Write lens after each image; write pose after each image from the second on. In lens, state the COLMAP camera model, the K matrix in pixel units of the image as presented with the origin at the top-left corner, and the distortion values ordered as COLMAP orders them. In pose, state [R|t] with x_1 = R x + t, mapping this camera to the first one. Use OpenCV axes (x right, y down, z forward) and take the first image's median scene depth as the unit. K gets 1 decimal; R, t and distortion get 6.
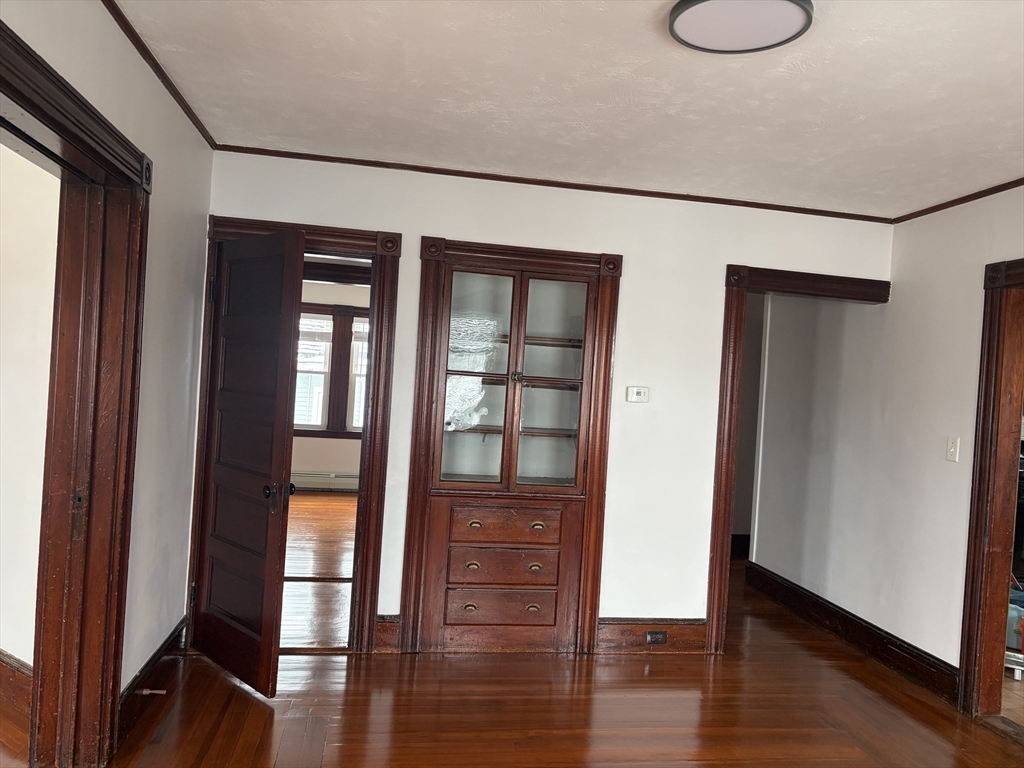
lens RADIAL K [[772.8, 0, 509.2], [0, 772.8, 387.7], [0, 0, 1]] dist [-0.013488, -0.031134]
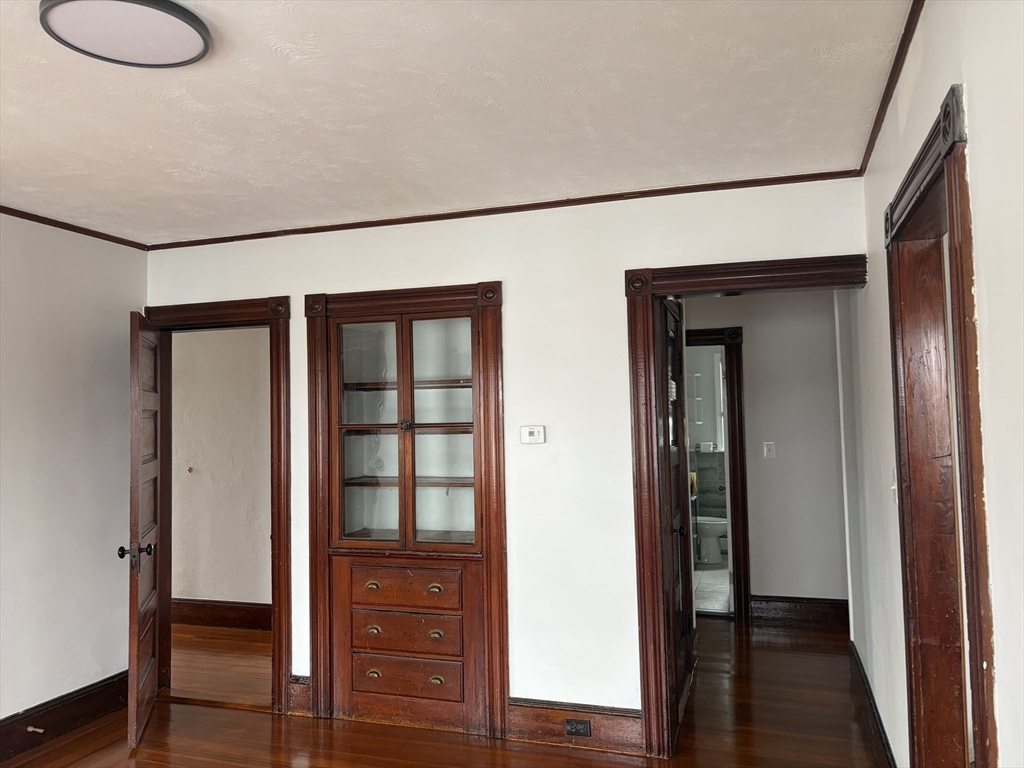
lens RADIAL K [[772.8, 0, 514.8], [0, 772.8, 378.4], [0, 0, 1]] dist [-0.013488, -0.031134]
pose [[0.886469, -0.104799, -0.450767, 0.553935], [0.072678, 0.993462, -0.088045, 0.020364], [0.457047, 0.045288, 0.888289, 0.223884]]
